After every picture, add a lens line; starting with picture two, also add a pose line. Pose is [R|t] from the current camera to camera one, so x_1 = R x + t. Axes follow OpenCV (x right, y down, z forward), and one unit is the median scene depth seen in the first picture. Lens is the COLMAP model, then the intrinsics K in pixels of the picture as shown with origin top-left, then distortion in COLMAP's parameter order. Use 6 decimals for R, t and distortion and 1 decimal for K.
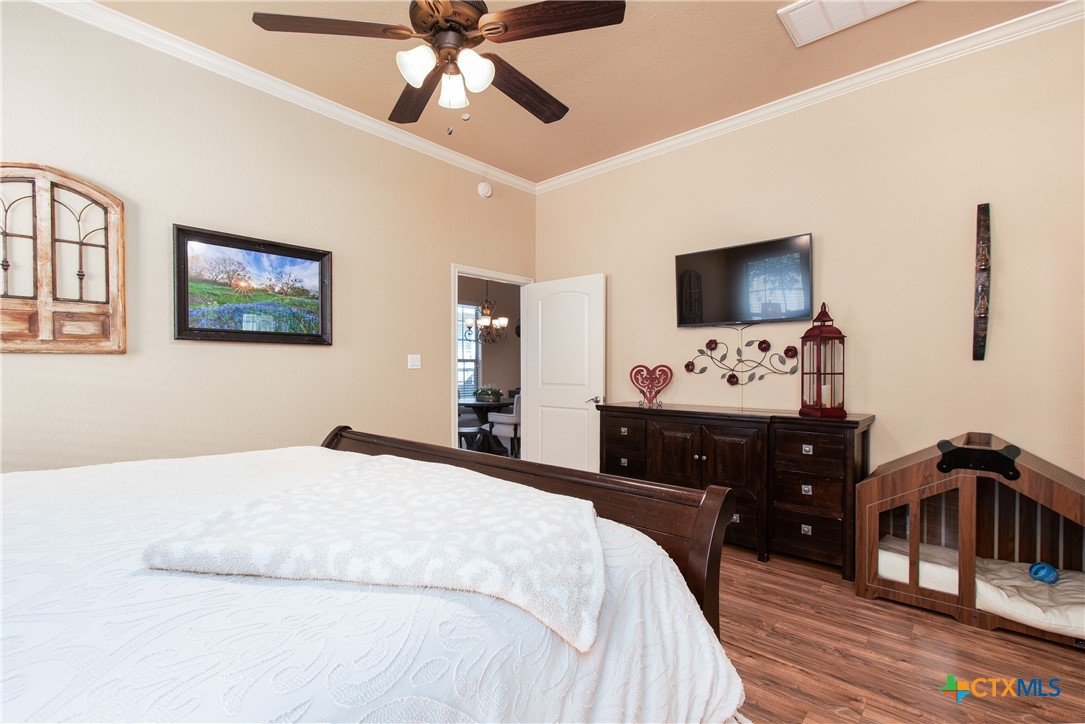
lens RADIAL K [[493.8, 0, 541.7], [0, 493.8, 366.5], [0, 0, 1]] dist [-0.001705, 0.001335]
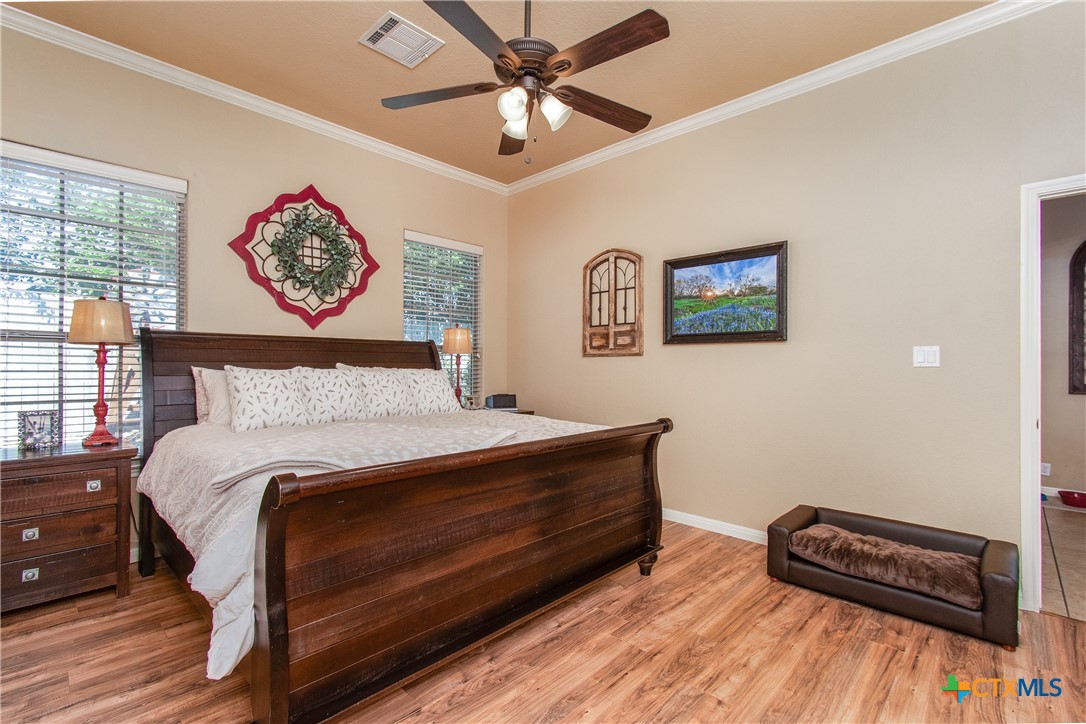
lens RADIAL K [[494.3, 0, 545.2], [0, 494.3, 364.9], [0, 0, 1]] dist [-0.001705, 0.001335]
pose [[-0.043851, 0.002472, -0.999035, 0.700218], [-0.000572, 0.999997, 0.002499, 0.000403], [0.999038, 0.000681, -0.043849, 0.779118]]
